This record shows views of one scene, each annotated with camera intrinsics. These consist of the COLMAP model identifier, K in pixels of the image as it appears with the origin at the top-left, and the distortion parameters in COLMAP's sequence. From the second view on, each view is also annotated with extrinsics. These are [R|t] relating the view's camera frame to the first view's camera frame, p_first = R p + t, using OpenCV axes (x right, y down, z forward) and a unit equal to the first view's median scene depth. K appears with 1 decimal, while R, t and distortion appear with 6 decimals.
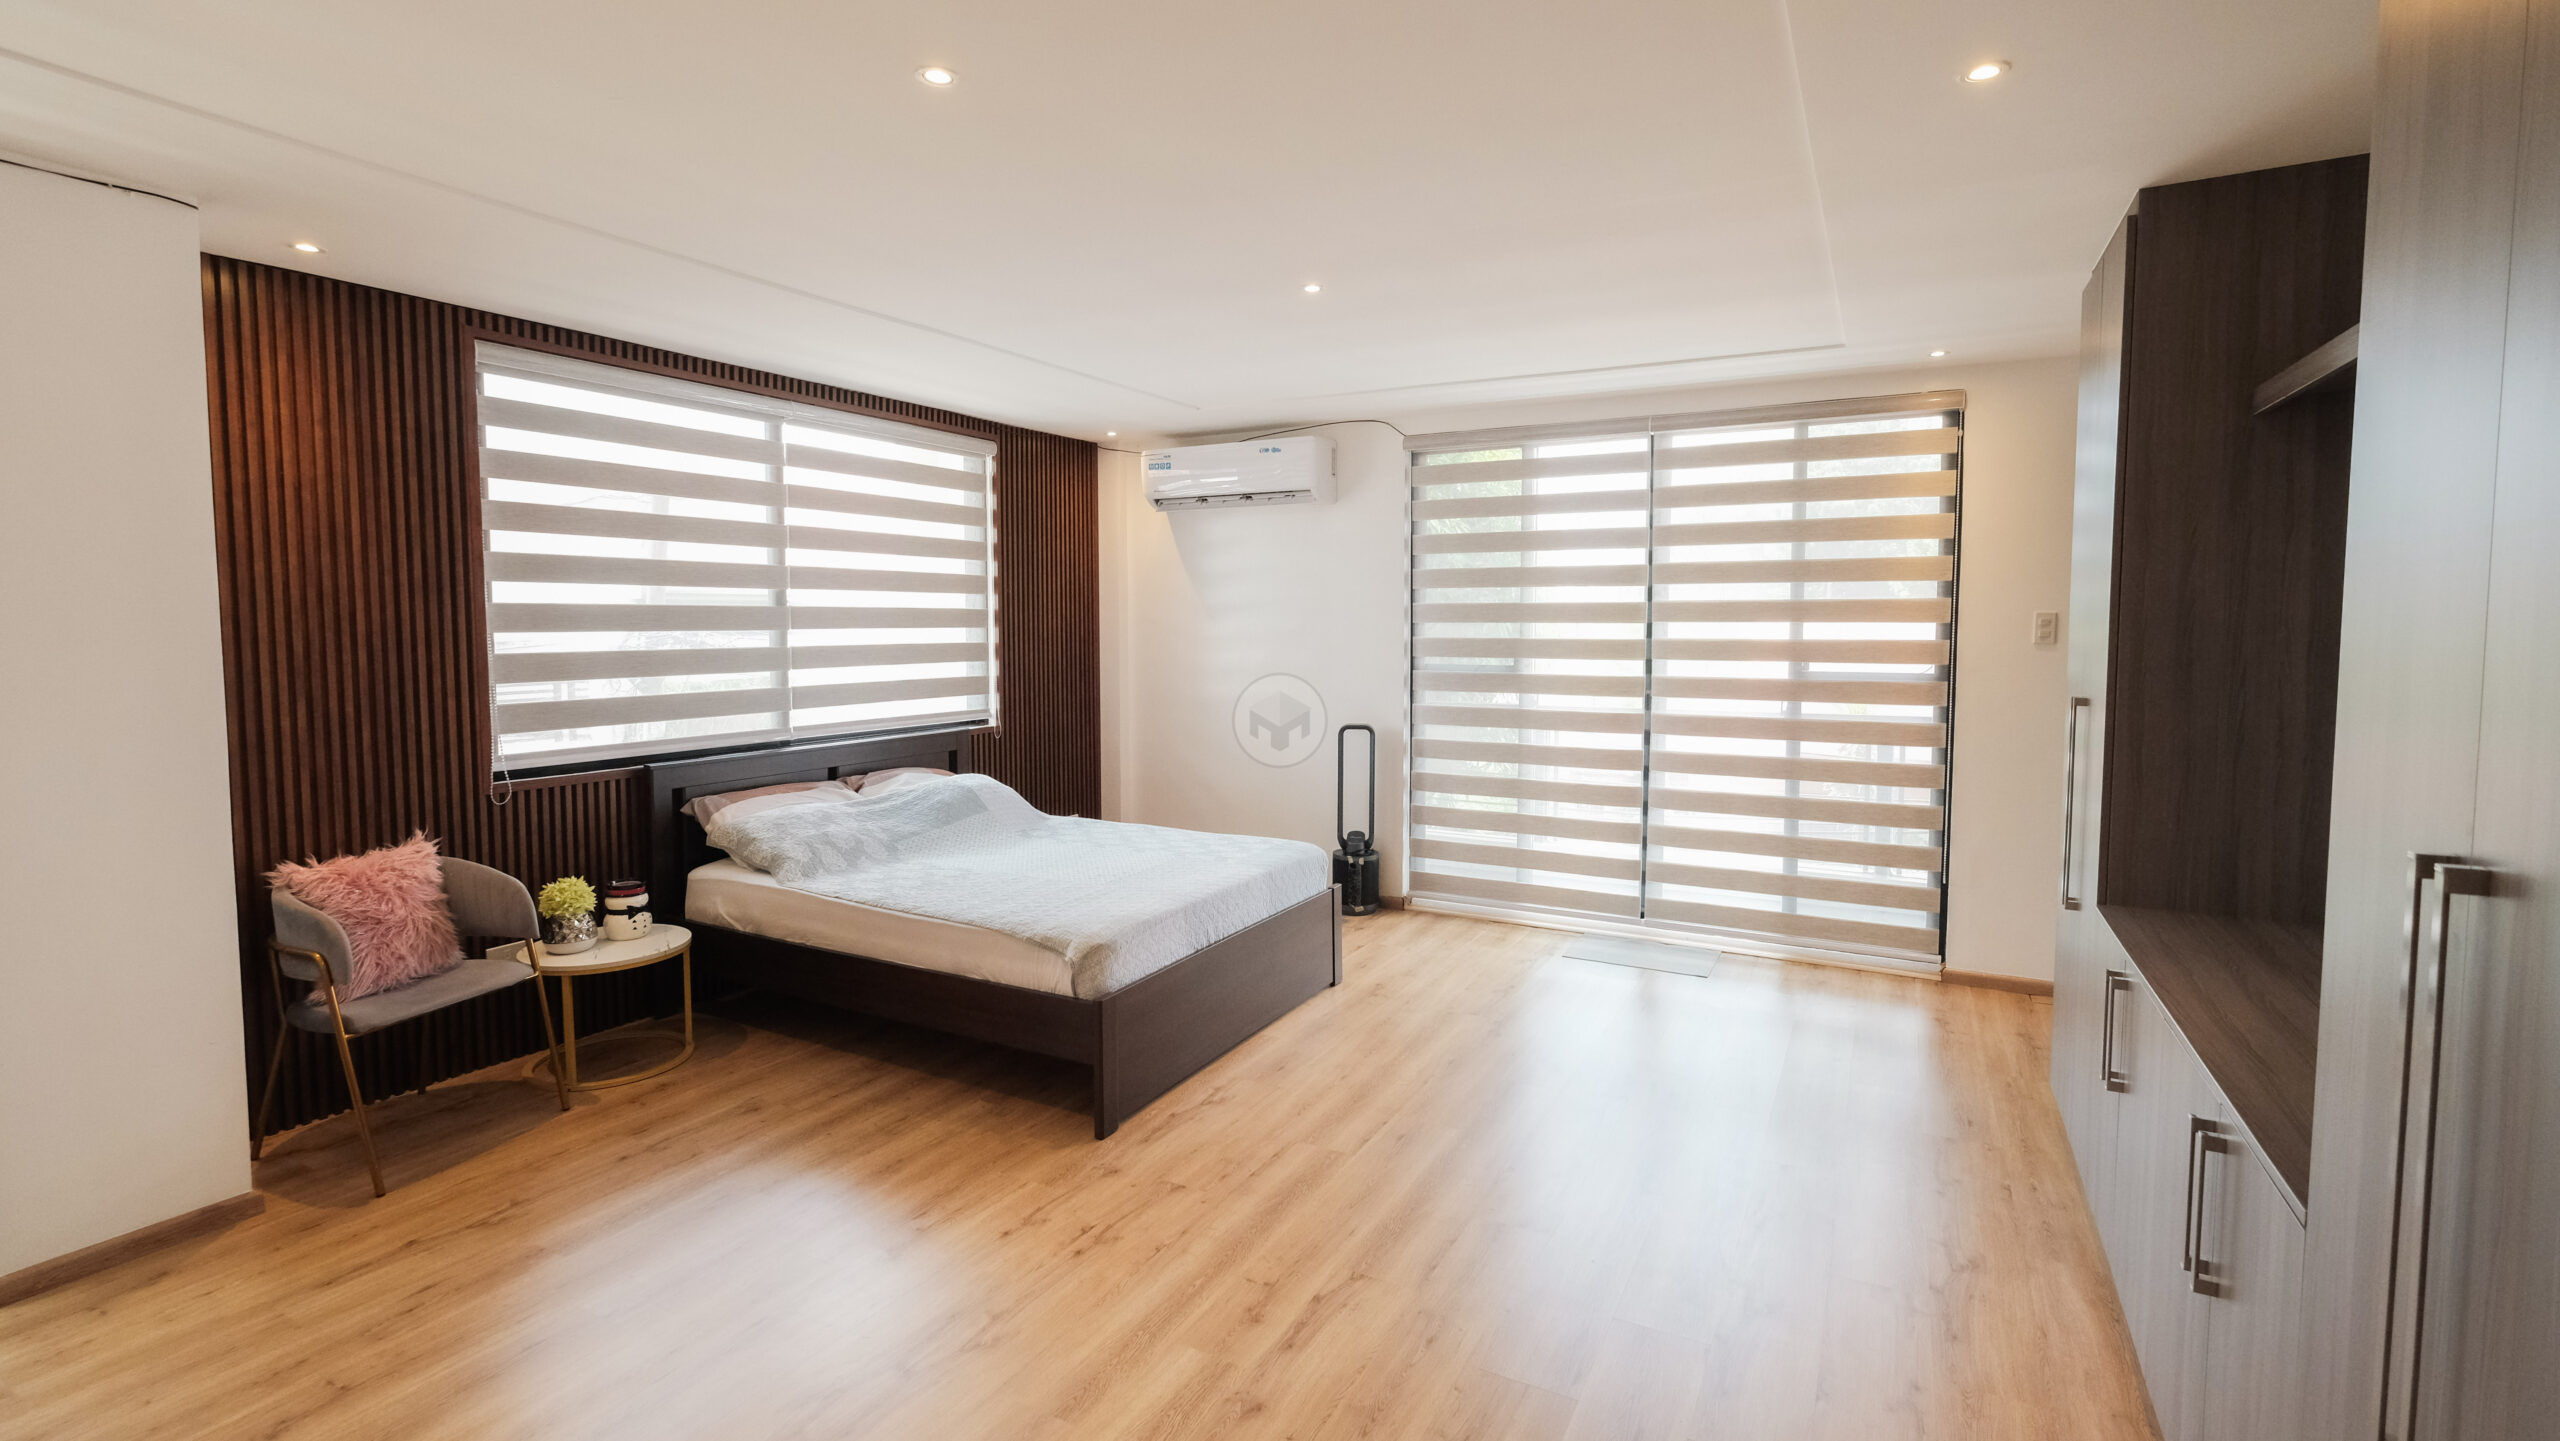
lens RADIAL K [[1127.4, 0, 1292.8], [0, 1127.4, 704.9], [0, 0, 1]] dist [0.001216, 0.000070]
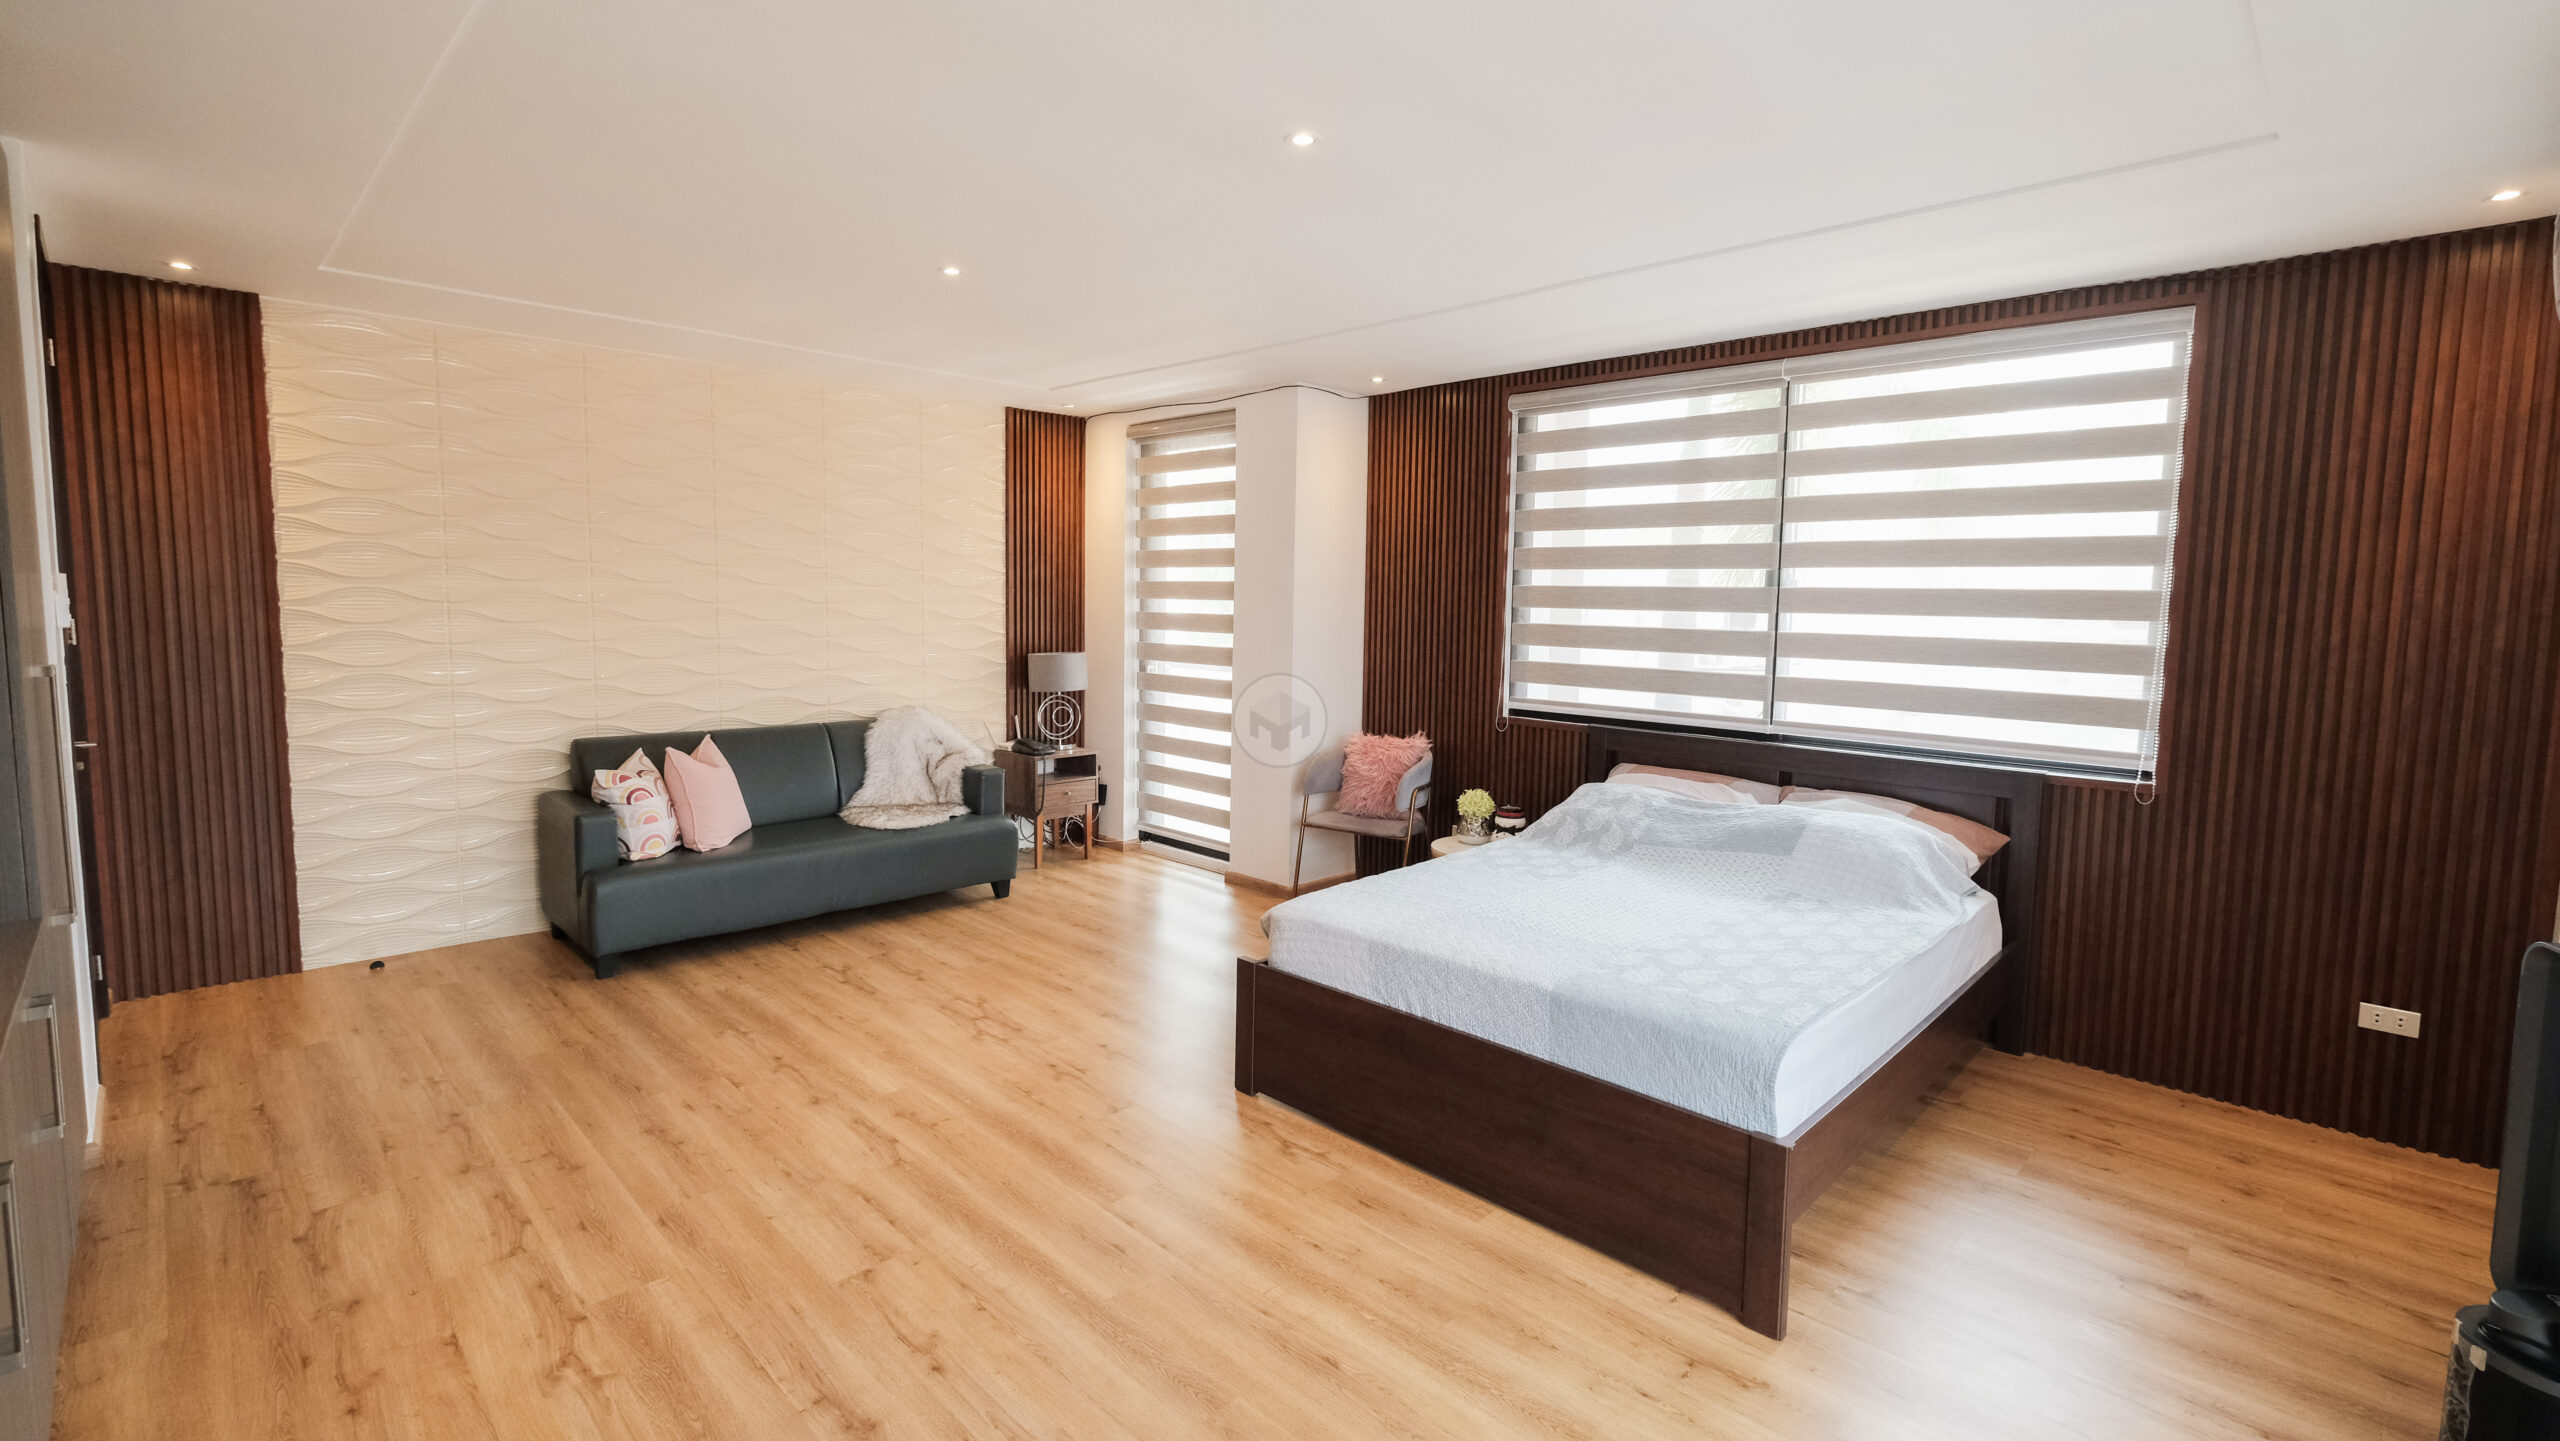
lens RADIAL K [[1127.4, 0, 1296.2], [0, 1127.4, 700.4], [0, 0, 1]] dist [0.001216, 0.000070]
pose [[-0.283481, 0.085028, -0.955201, 0.703008], [-0.088985, 0.989432, 0.114484, -0.086875], [0.954840, 0.117453, -0.272919, 1.159353]]
